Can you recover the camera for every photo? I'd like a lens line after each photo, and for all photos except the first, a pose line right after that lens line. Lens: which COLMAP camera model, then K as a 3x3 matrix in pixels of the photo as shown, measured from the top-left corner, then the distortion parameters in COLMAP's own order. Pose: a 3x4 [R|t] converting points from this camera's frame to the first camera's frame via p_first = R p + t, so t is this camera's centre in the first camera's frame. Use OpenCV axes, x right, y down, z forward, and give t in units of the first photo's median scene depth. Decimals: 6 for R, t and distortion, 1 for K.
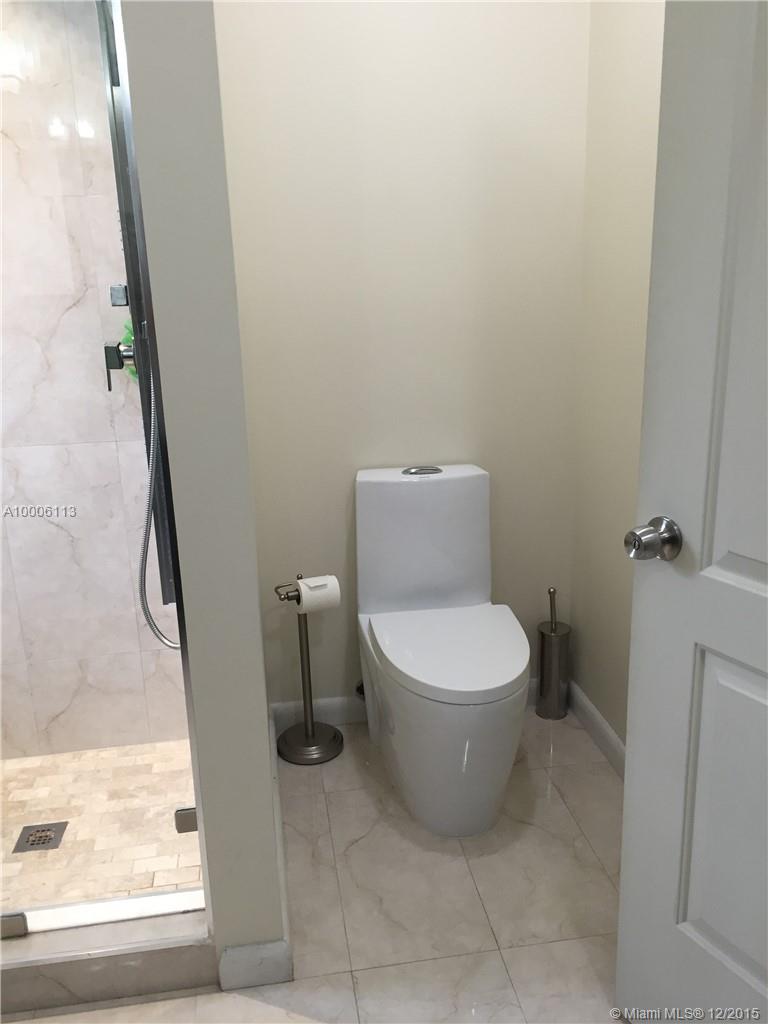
lens RADIAL K [[873.5, 0, 385.0], [0, 873.5, 509.9], [0, 0, 1]] dist [0.053067, -0.047282]
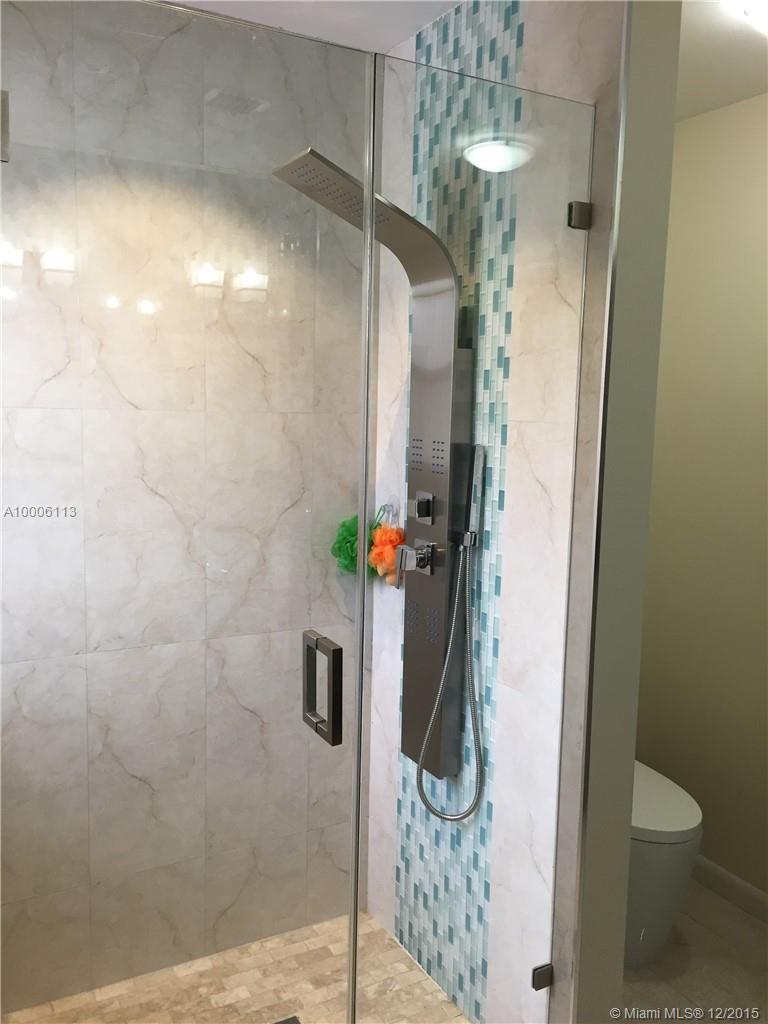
lens RADIAL K [[873.5, 0, 383.7], [0, 873.5, 514.9], [0, 0, 1]] dist [0.053067, -0.047282]
pose [[0.944158, 0.000478, 0.329492, -0.565603], [0.052461, 0.987024, -0.151759, -0.046200], [-0.325289, 0.160570, 0.931882, -0.050238]]
